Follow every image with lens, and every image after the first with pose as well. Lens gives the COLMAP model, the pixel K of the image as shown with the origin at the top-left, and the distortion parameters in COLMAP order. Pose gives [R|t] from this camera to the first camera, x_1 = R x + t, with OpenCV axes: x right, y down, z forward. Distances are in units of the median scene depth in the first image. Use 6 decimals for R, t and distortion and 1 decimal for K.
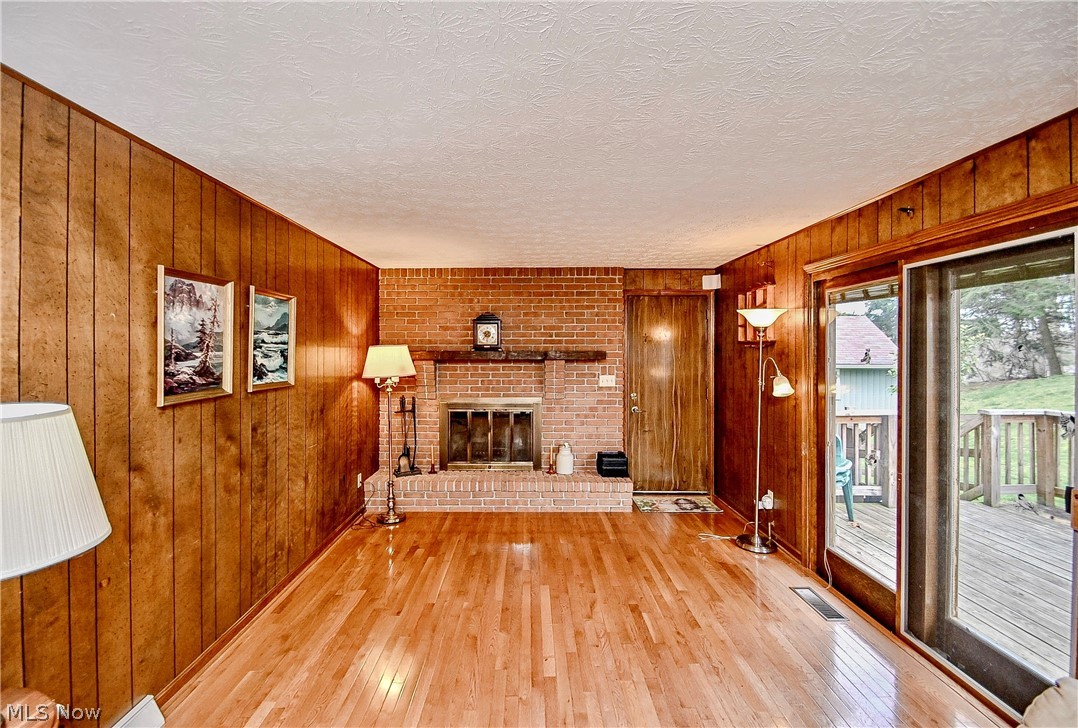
lens RADIAL K [[489.7, 0, 524.0], [0, 489.7, 351.9], [0, 0, 1]] dist [0.000367, -0.003003]
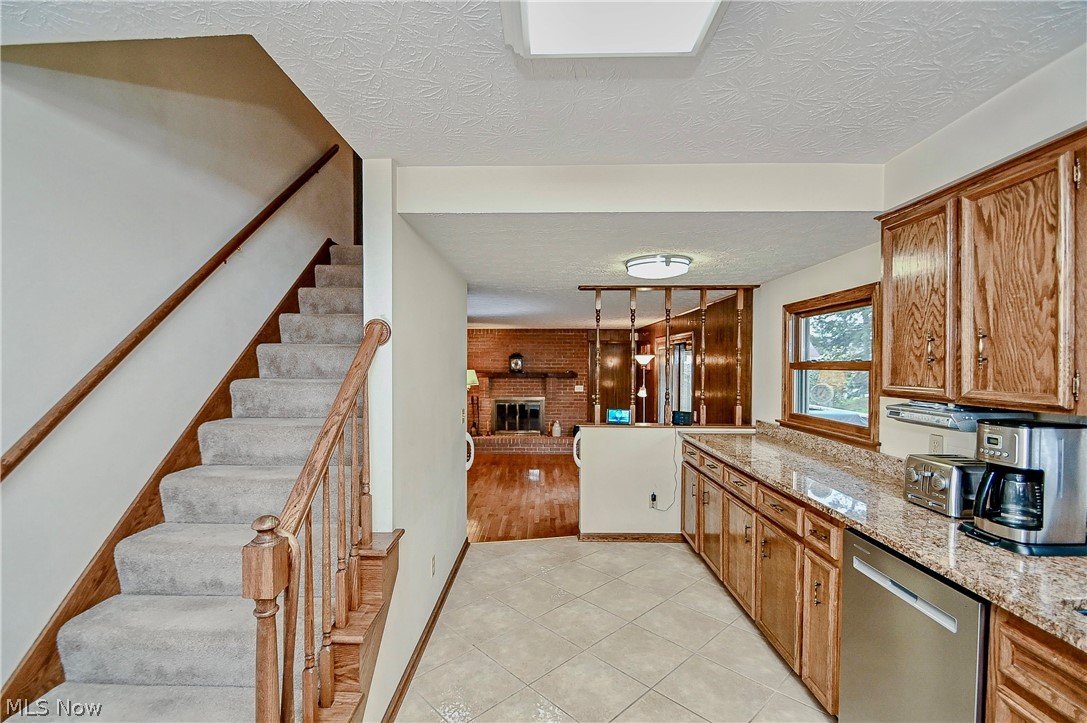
lens RADIAL K [[482.4, 0, 531.8], [0, 482.4, 366.8], [0, 0, 1]] dist [-0.007139, -0.008684]
pose [[0.999944, 0.003700, -0.009953, 0.008026], [-0.003647, 0.999979, 0.005366, -0.062482], [0.009972, -0.005330, 0.999936, -1.573800]]
